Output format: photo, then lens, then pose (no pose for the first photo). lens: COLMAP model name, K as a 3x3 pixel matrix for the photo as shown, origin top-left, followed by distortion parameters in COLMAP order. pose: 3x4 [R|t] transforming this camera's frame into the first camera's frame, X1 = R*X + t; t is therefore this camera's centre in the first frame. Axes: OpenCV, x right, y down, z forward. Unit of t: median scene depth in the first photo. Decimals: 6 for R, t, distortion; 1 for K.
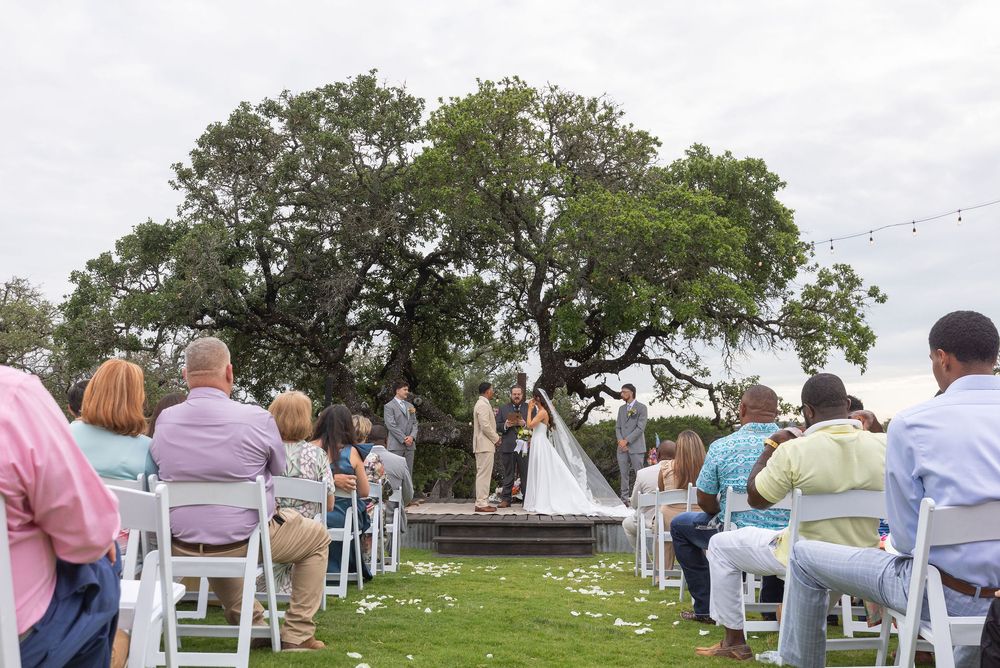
lens RADIAL K [[985.3, 0, 501.0], [0, 985.3, 331.9], [0, 0, 1]] dist [0.003266, 0.000000]
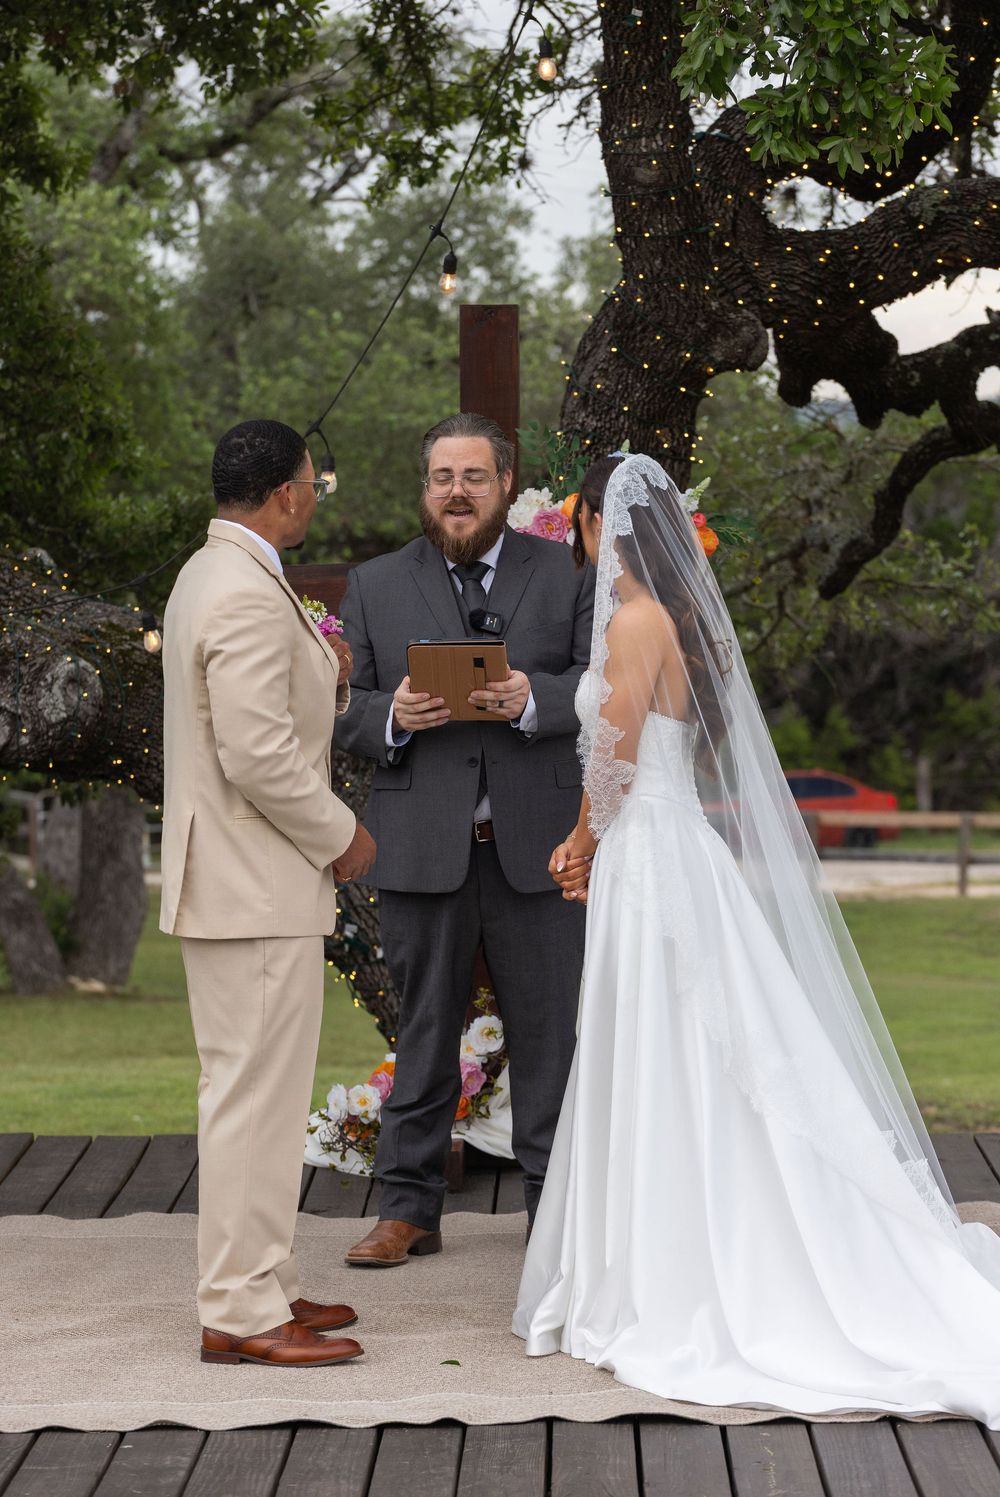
lens RADIAL K [[4577.0, 0, 497.2], [0, 4577.0, 750.9], [0, 0, 1]] dist [0.100835, 0.000000]
pose [[0.999571, -0.023721, 0.017152, 0.006985], [0.020466, 0.985256, 0.169859, -0.006443], [-0.020928, -0.169436, 0.985319, 0.243755]]
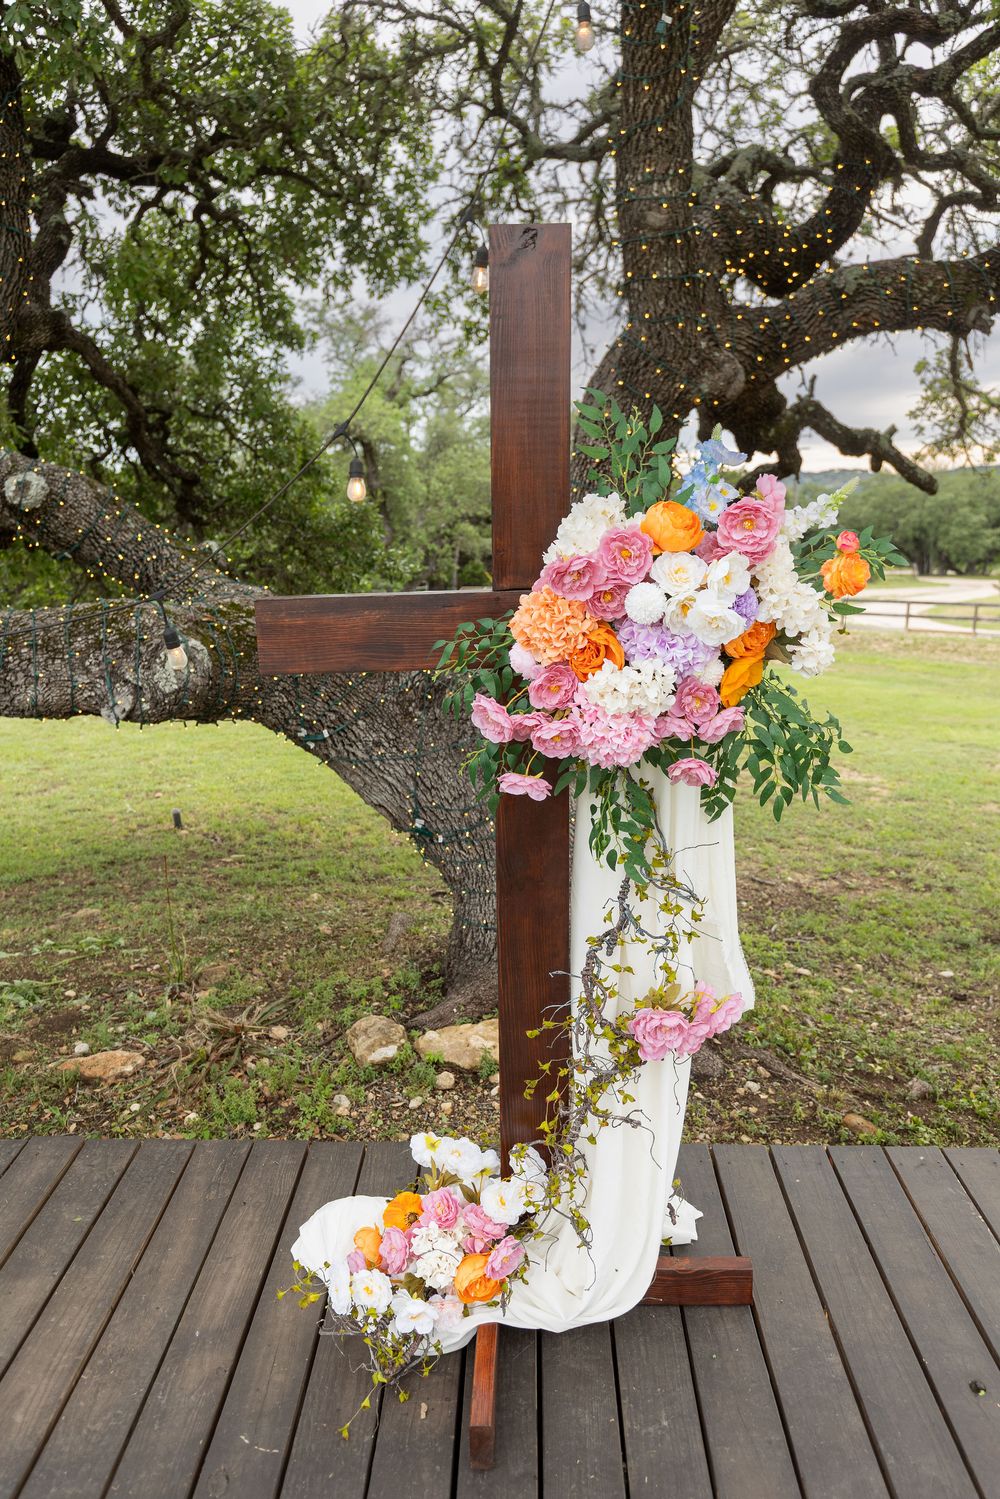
lens RADIAL K [[1014.2, 0, 512.8], [0, 1014.2, 743.9], [0, 0, 1]] dist [0.000578, -0.001902]
pose [[0.999523, -0.027388, 0.014258, 0.012551], [0.020889, 0.939843, 0.340968, 0.043373], [-0.022739, -0.340508, 0.939967, 0.676579]]
